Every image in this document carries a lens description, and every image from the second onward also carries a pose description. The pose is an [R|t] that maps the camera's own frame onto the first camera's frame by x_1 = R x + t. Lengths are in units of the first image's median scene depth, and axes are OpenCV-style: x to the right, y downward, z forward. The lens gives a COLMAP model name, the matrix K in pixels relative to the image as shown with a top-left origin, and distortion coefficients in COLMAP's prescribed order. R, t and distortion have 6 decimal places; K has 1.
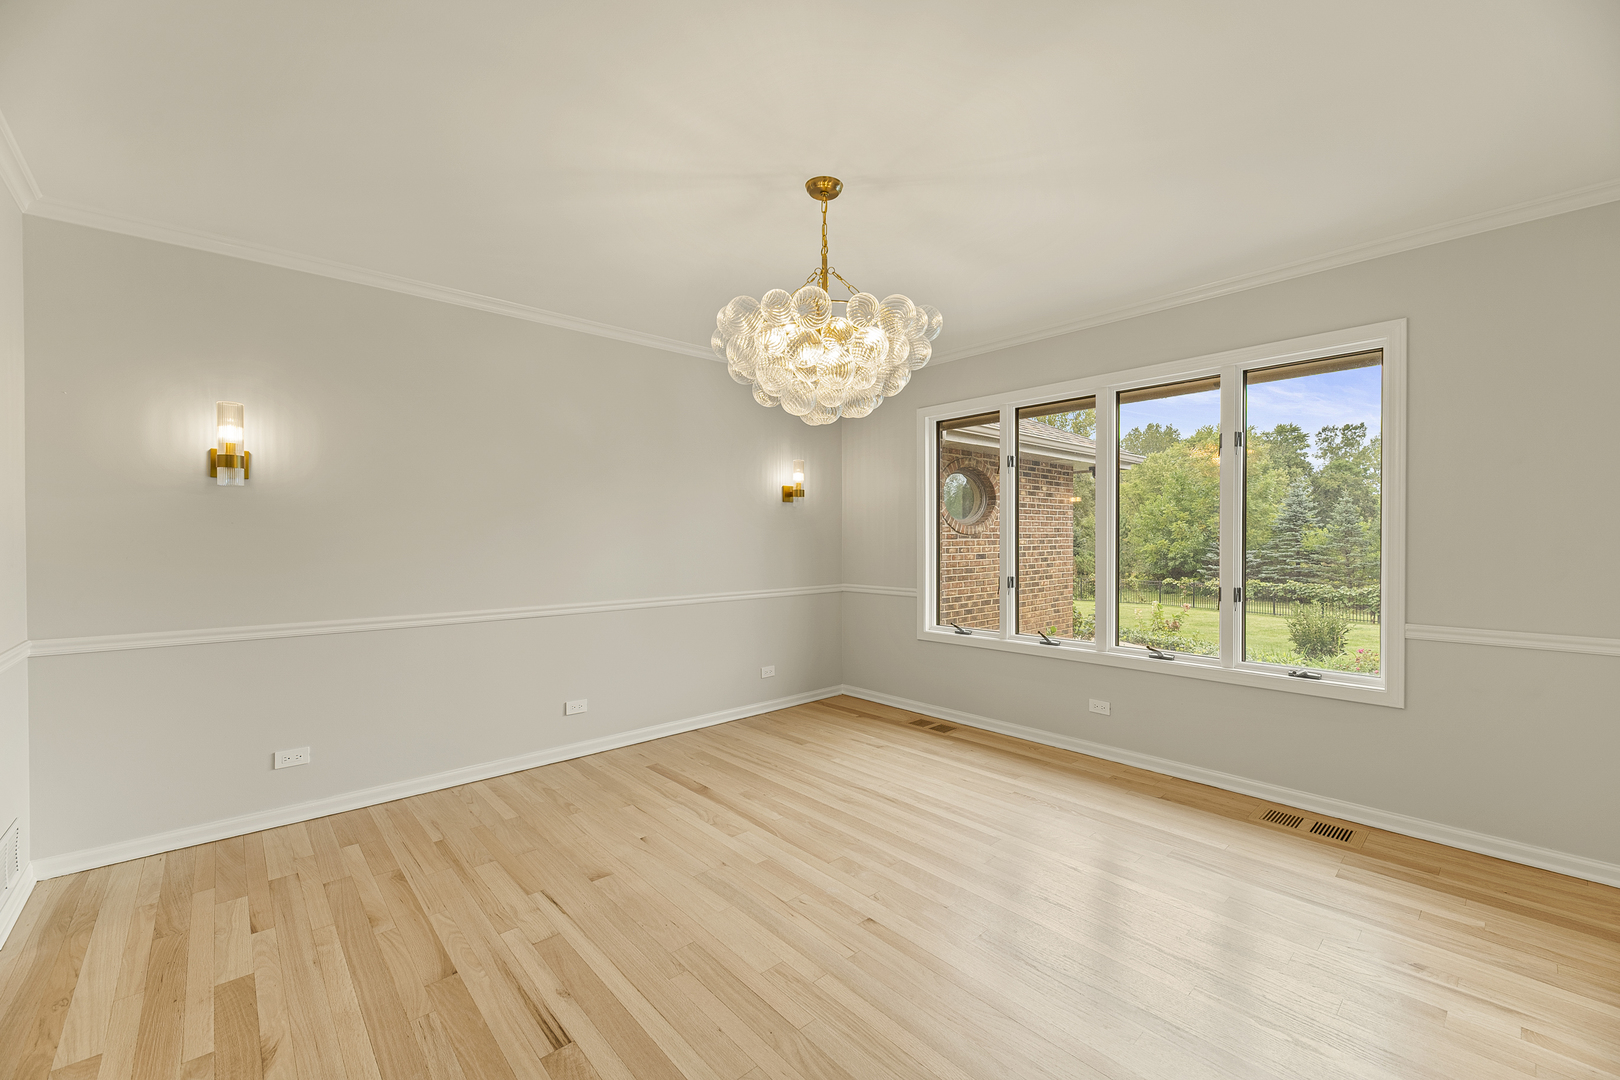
lens RADIAL K [[653.2, 0, 817.8], [0, 653.2, 539.9], [0, 0, 1]] dist [0.005845, -0.002283]
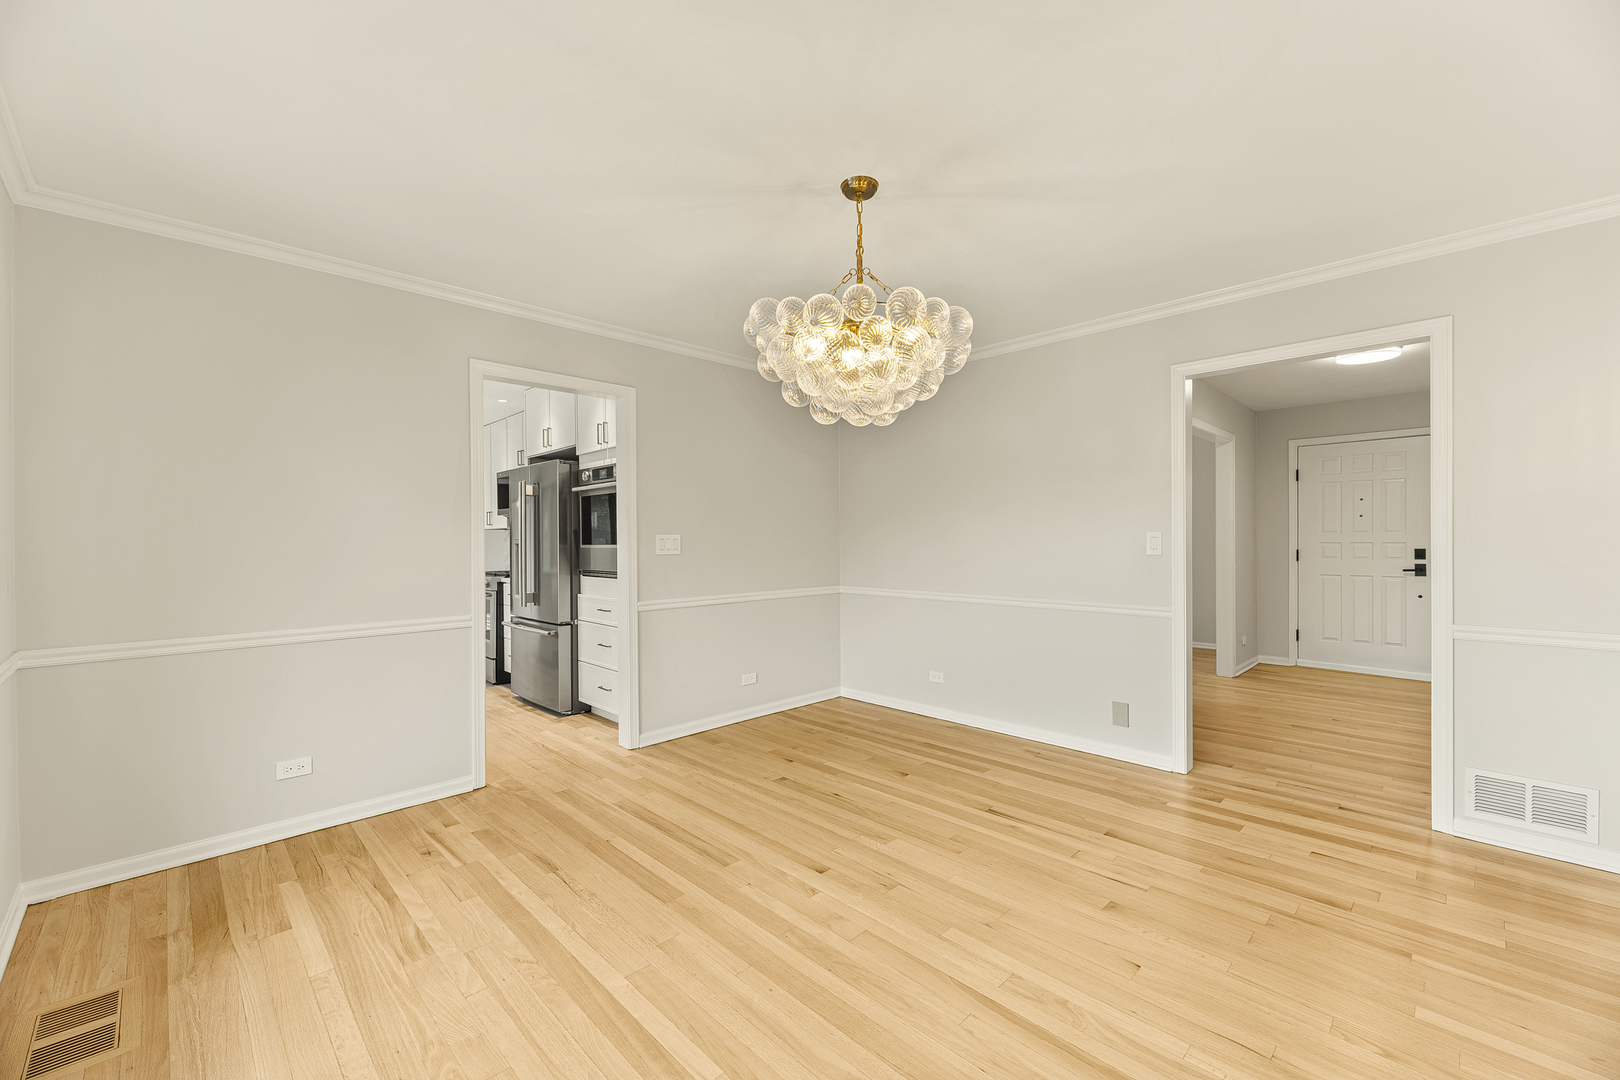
lens RADIAL K [[653.2, 0, 822.4], [0, 653.2, 546.8], [0, 0, 1]] dist [0.005845, -0.002283]
pose [[-0.998595, 0.008971, -0.052226, 0.096061], [0.008206, 0.999856, 0.014841, -0.007209], [0.052352, 0.014391, -0.998525, 1.569693]]
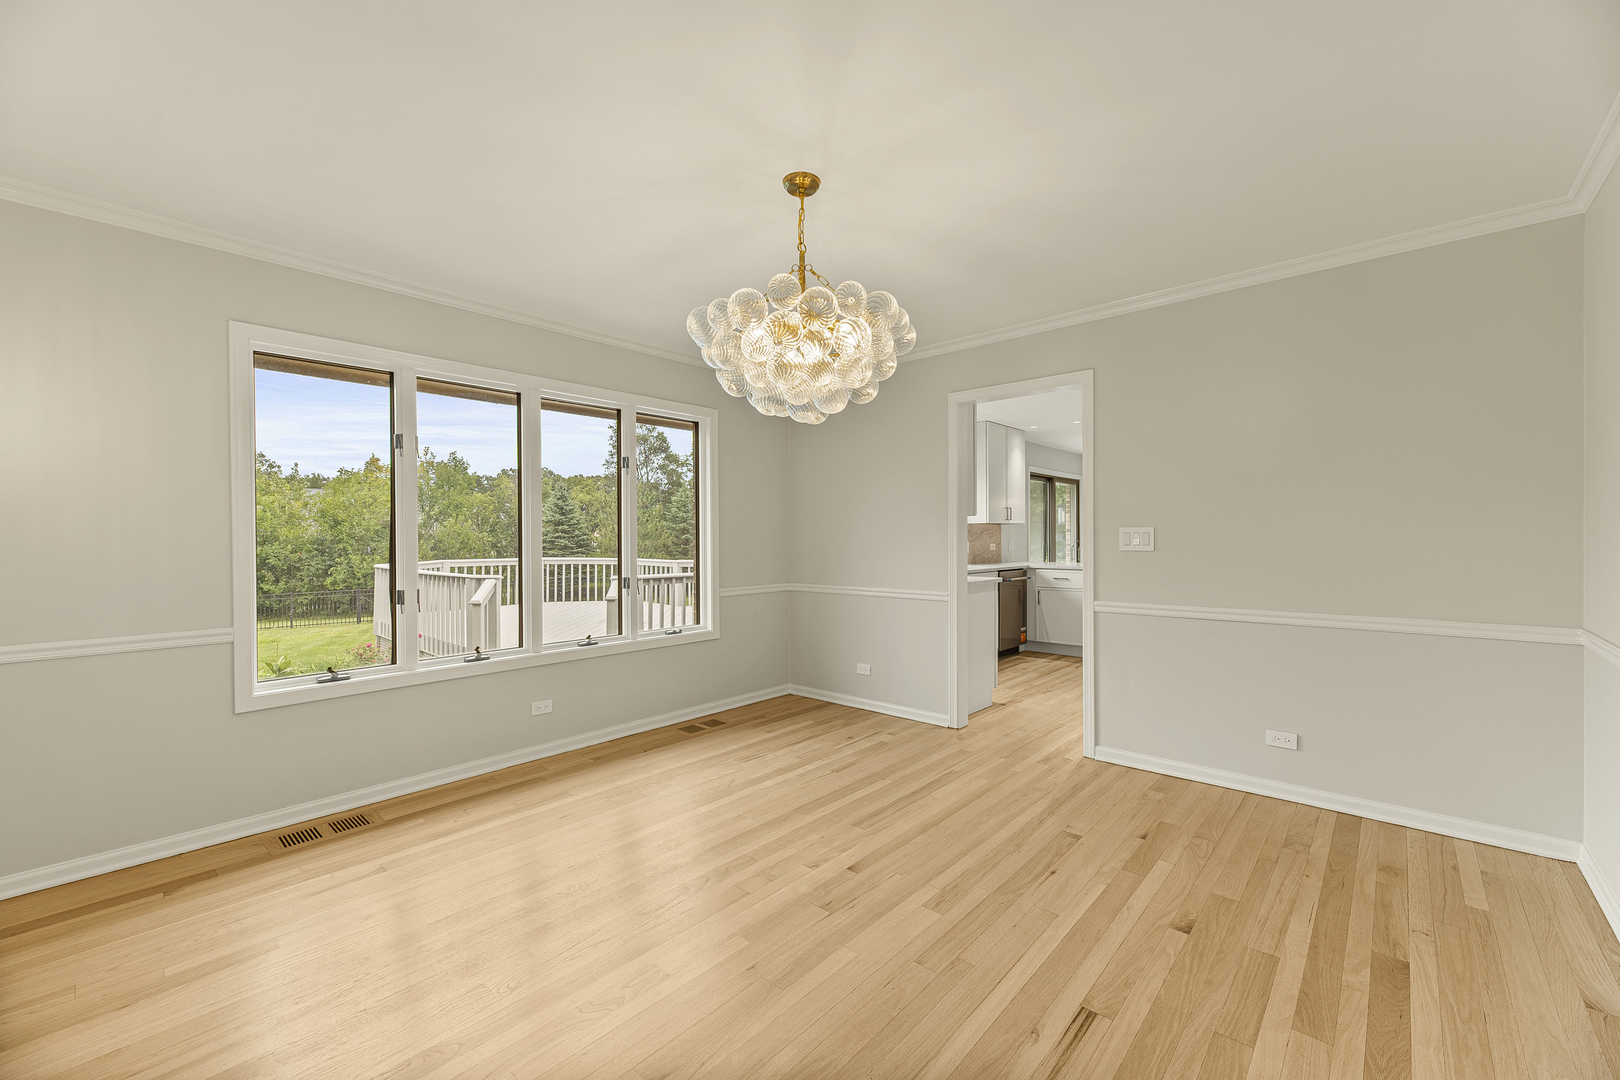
lens RADIAL K [[653.2, 0, 822.2], [0, 653.2, 544.7], [0, 0, 1]] dist [0.005845, -0.002283]
pose [[-0.108209, -0.008342, 0.994093, -0.773927], [0.009610, 0.999909, 0.009437, -0.000773], [-0.994082, 0.010575, -0.108119, 0.854115]]
